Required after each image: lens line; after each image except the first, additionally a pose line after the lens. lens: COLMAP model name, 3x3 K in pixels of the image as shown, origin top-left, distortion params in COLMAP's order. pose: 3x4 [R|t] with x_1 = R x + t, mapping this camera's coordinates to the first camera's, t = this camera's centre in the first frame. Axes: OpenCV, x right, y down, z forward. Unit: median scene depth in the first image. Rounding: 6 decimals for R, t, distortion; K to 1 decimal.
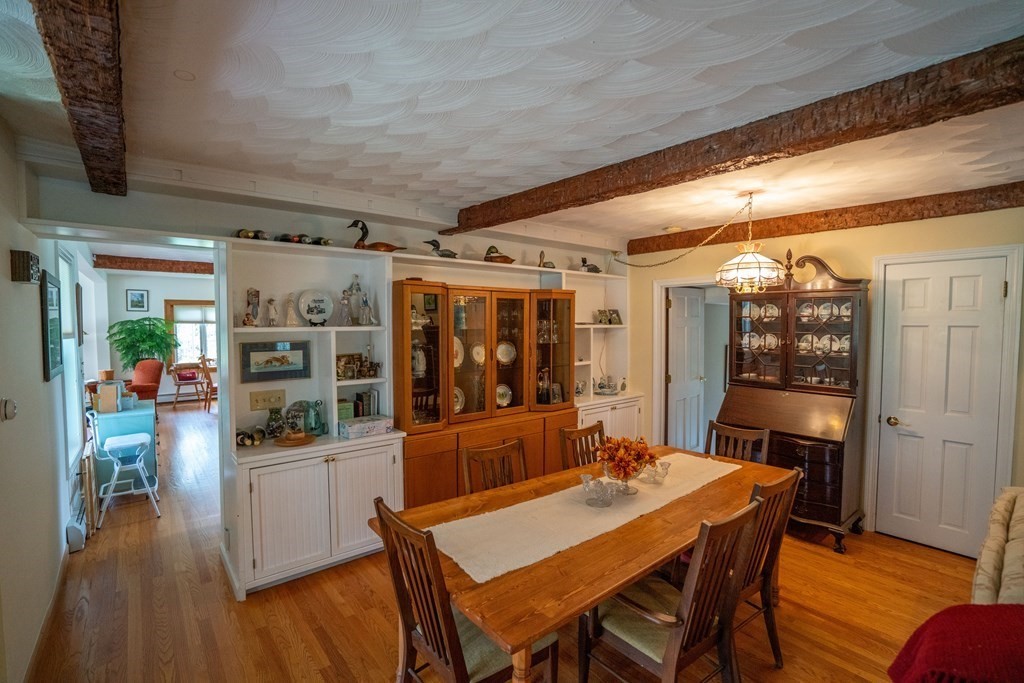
lens RADIAL K [[479.5, 0, 512.0], [0, 479.5, 341.5], [0, 0, 1]] dist [-0.059432, 0.018686]
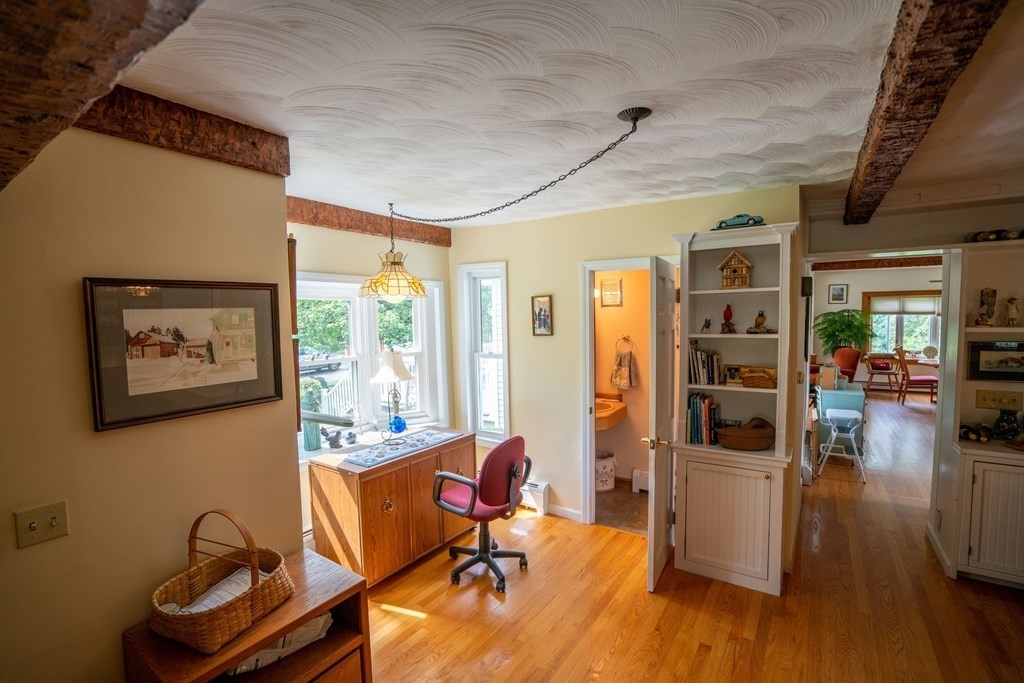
lens RADIAL K [[474.1, 0, 513.4], [0, 474.1, 346.0], [0, 0, 1]] dist [-0.003232, -0.000380]
pose [[0.316903, 0.063098, -0.946357, 0.079576], [-0.028531, 0.997967, 0.056986, -0.014983], [0.948029, 0.008942, 0.318059, -0.246062]]
